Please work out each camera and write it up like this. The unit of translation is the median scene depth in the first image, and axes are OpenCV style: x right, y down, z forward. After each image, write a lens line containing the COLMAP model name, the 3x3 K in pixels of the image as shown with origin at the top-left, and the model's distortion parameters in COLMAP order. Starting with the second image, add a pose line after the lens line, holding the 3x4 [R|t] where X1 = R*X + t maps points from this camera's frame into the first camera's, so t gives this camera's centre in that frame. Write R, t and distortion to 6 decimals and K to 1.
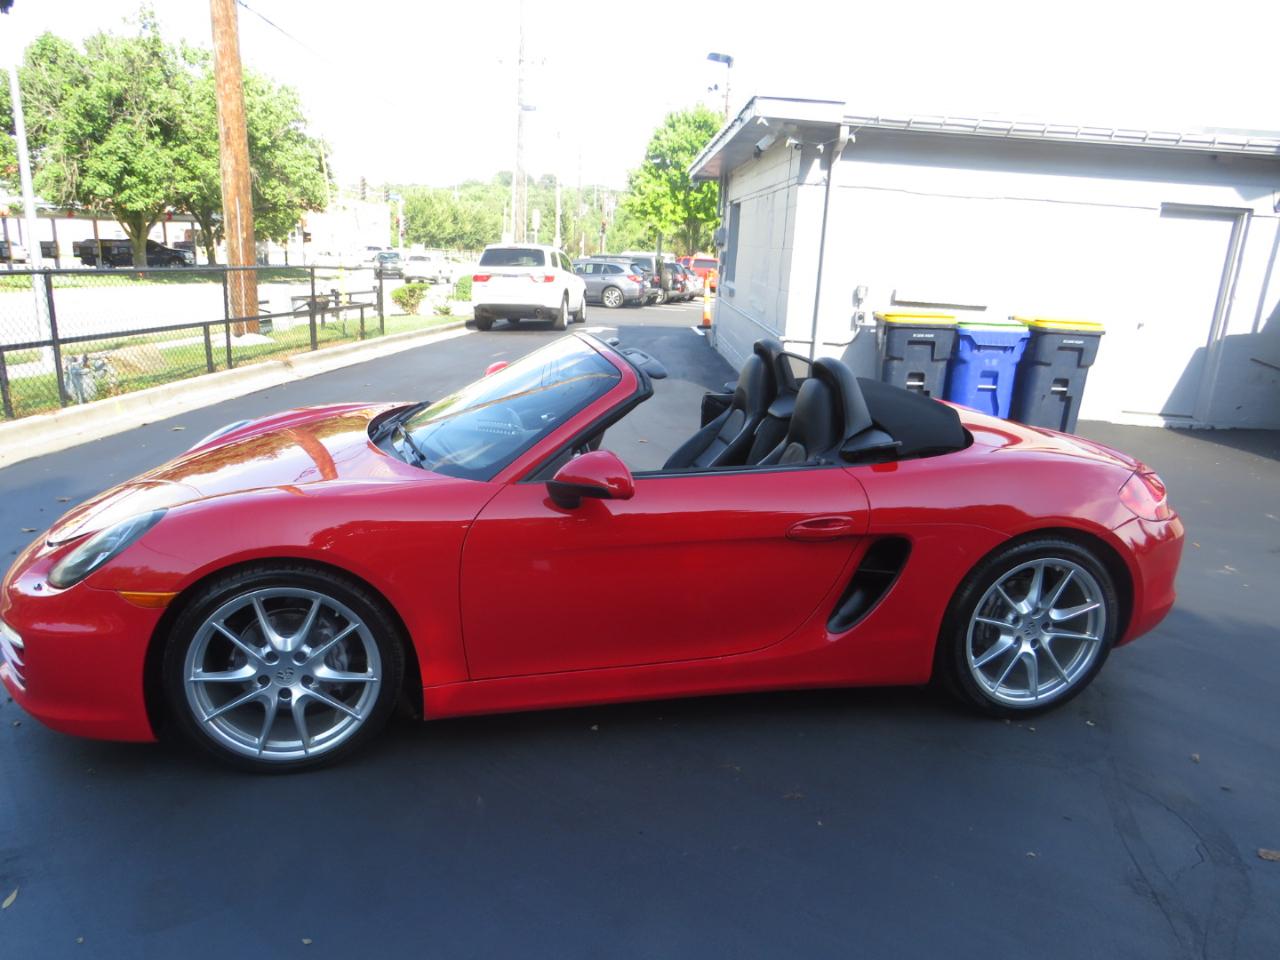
lens RADIAL K [[942.6, 0, 633.2], [0, 942.6, 560.1], [0, 0, 1]] dist [-0.069985, 0.031318]
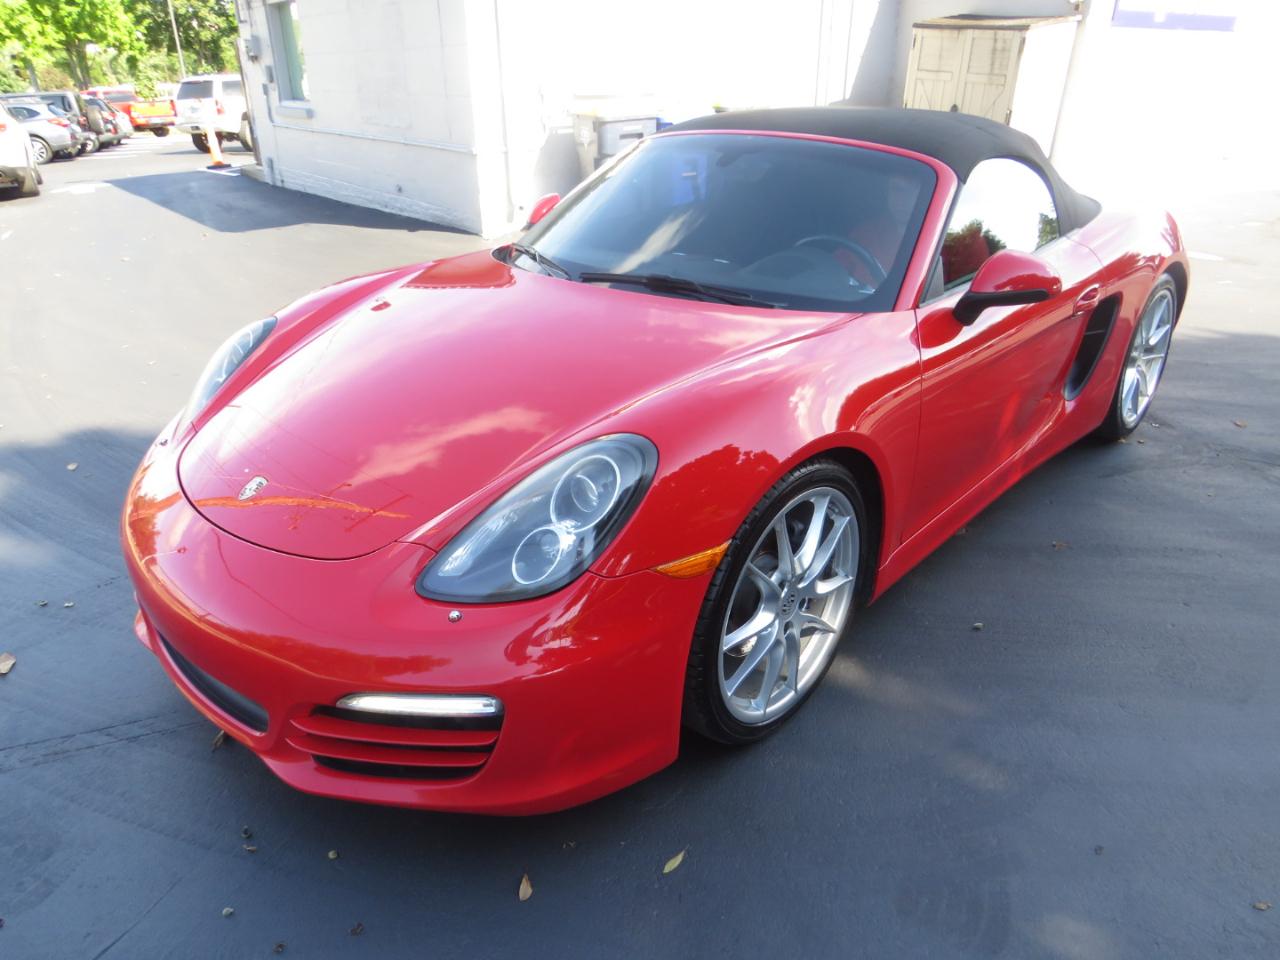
lens RADIAL K [[865.2, 0, 610.8], [0, 865.2, 603.7], [0, 0, 1]] dist [-0.065006, 0.028568]
pose [[0.812307, -0.357411, 0.460885, -0.177264], [0.233735, 0.923489, 0.304198, -0.027980], [-0.534346, -0.139377, 0.833696, 0.096588]]
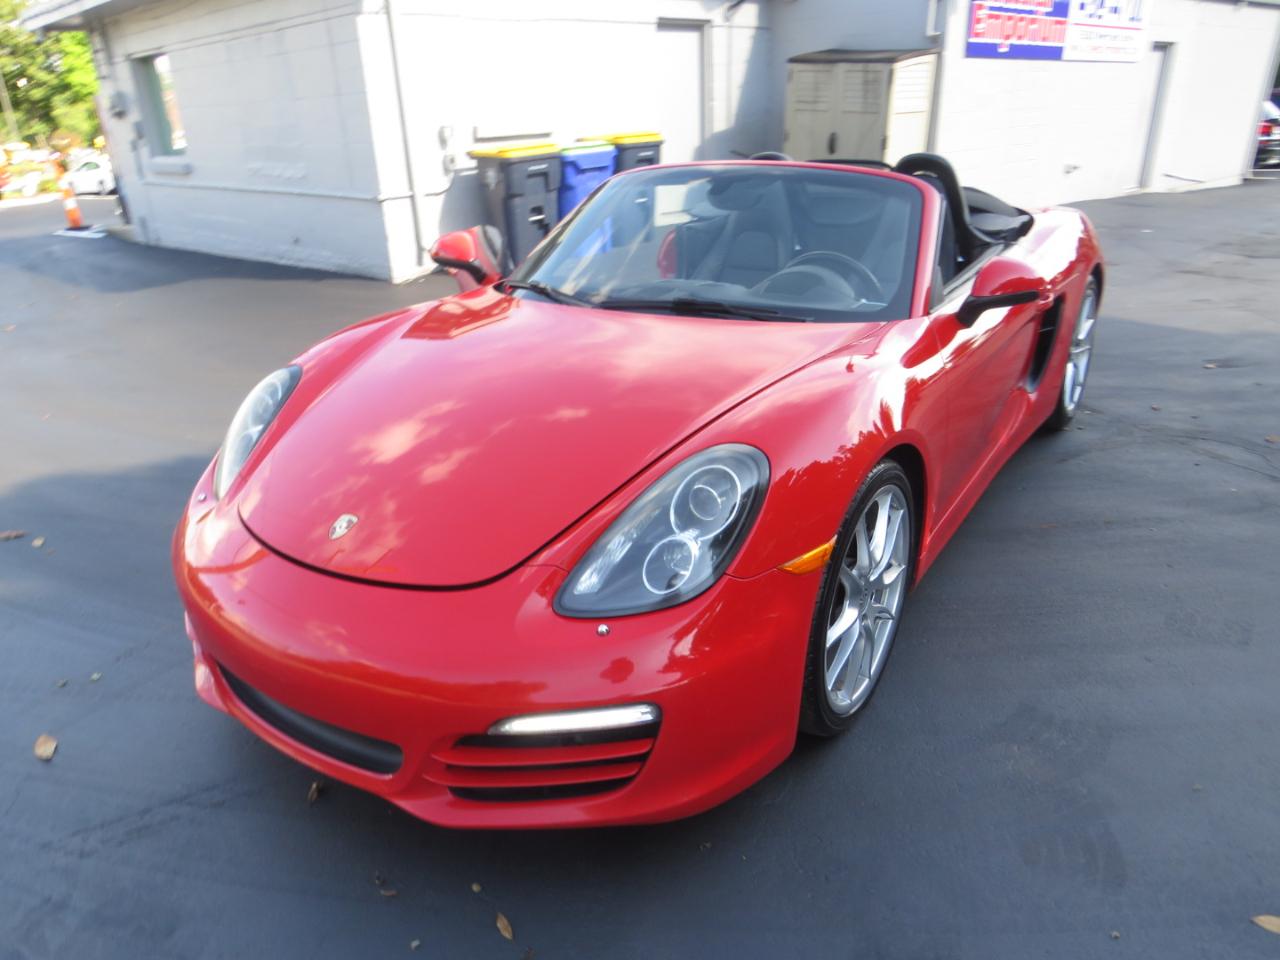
lens RADIAL K [[877.9, 0, 606.7], [0, 877.9, 606.2], [0, 0, 1]] dist [-0.071872, 0.033894]
pose [[0.711115, -0.415709, 0.567011, -0.209656], [0.293112, 0.908336, 0.298348, -0.035326], [-0.639063, -0.045962, 0.767780, 0.112134]]
